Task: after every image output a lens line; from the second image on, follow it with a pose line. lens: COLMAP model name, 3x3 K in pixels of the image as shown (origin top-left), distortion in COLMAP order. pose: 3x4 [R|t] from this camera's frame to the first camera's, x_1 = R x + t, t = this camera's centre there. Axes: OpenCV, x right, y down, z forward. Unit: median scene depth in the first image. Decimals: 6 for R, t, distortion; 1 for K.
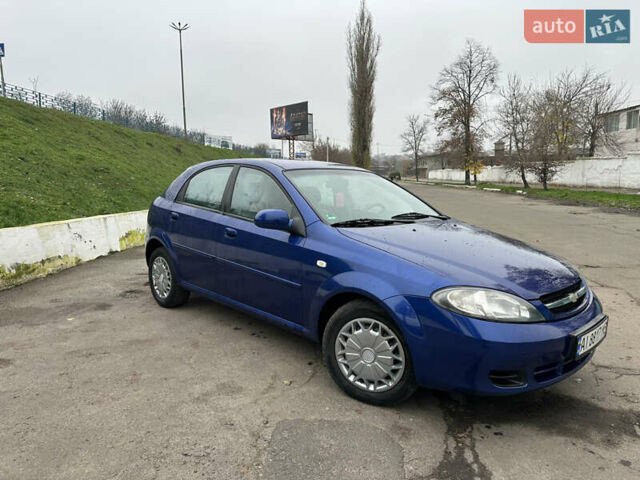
lens RADIAL K [[445.6, 0, 318.9], [0, 445.6, 238.5], [0, 0, 1]] dist [0.087800, -0.113150]
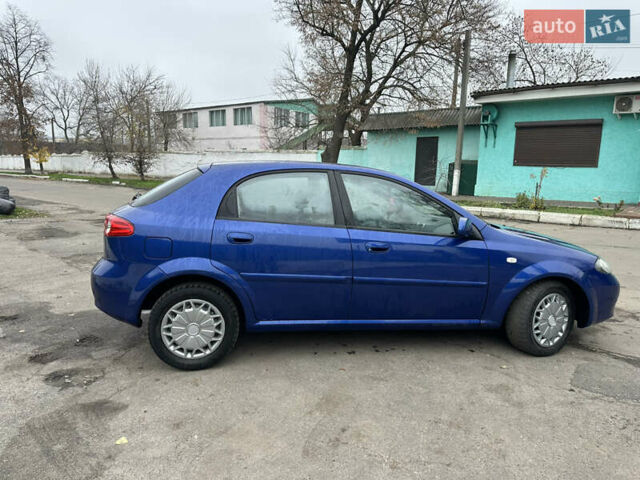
lens RADIAL K [[449.4, 0, 312.2], [0, 449.4, 240.7], [0, 0, 1]] dist [0.004868, -0.000569]
pose [[0.579996, -0.114551, 0.806525, -0.103255], [0.089695, 0.993024, 0.076538, -0.011022], [-0.809666, 0.027950, 0.586225, 0.058849]]
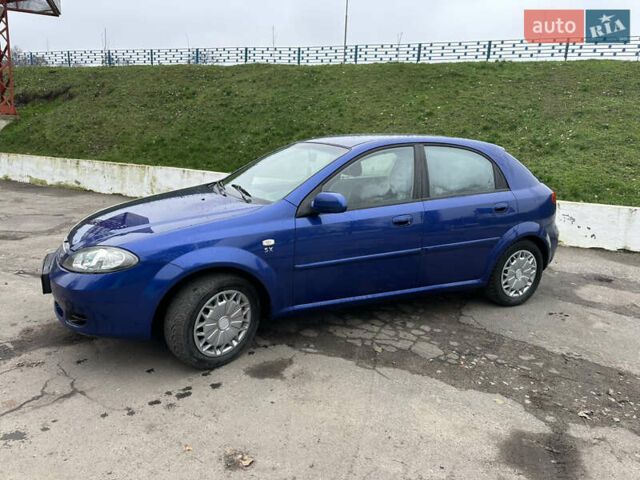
lens RADIAL K [[444.1, 0, 312.3], [0, 444.1, 241.0], [0, 0, 1]] dist [0.067369, -0.081951]
pose [[-0.306172, 0.191533, -0.932509, 0.108930], [-0.169586, 0.952910, 0.251404, -0.021331], [0.936749, 0.235113, -0.259273, 0.142793]]
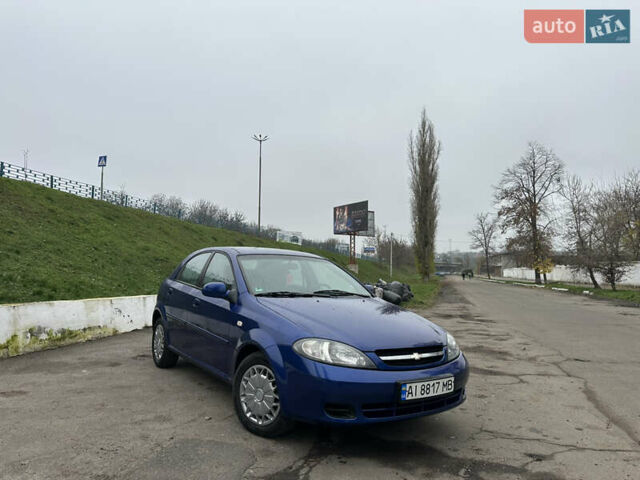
lens RADIAL K [[449.3, 0, 318.6], [0, 449.3, 241.8], [0, 0, 1]] dist [0.059139, -0.069645]
pose [[0.986897, 0.012152, -0.160895, 0.036248], [-0.044446, 0.979057, -0.198678, 0.006007], [0.155111, 0.203225, 0.966768, -0.024097]]
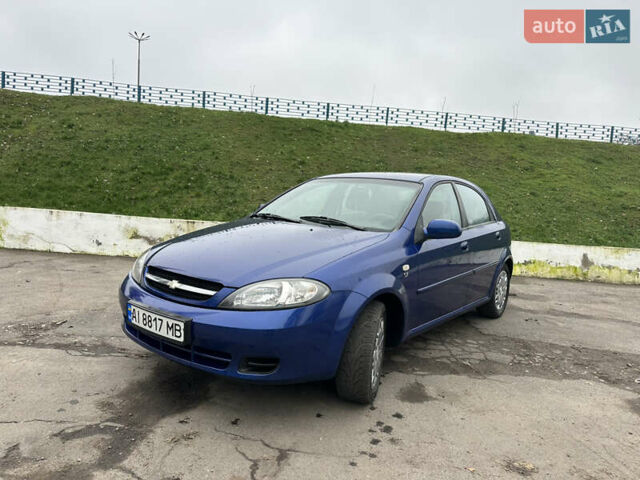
lens RADIAL K [[449.1, 0, 312.3], [0, 449.1, 242.9], [0, 0, 1]] dist [0.055868, -0.064315]
pose [[0.147310, 0.097075, -0.984315, 0.116290], [-0.194559, 0.978573, 0.067391, -0.006187], [0.969766, 0.181580, 0.163040, 0.082545]]
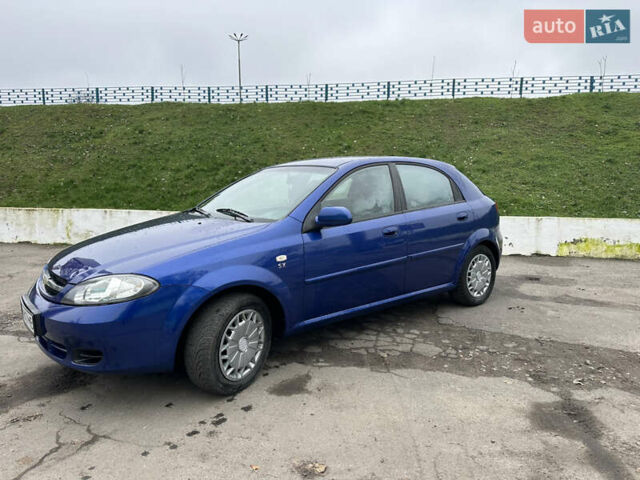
lens RADIAL K [[447.0, 0, 317.3], [0, 447.0, 239.5], [0, 0, 1]] dist [0.062499, -0.074221]
pose [[-0.078621, 0.122969, -0.989291, 0.116640], [-0.132237, 0.982307, 0.132610, -0.014629], [0.988095, 0.141247, -0.060969, 0.125496]]
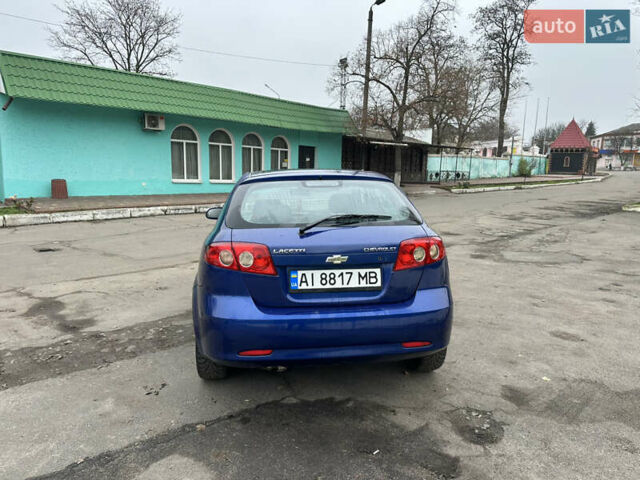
lens RADIAL K [[445.6, 0, 318.9], [0, 445.6, 238.5], [0, 0, 1]] dist [0.087800, -0.113150]
pose [[-0.805595, -0.085322, 0.586291, -0.083007], [0.079263, 0.965159, 0.249369, -0.033682], [-0.587140, 0.247362, -0.770765, 0.216612]]
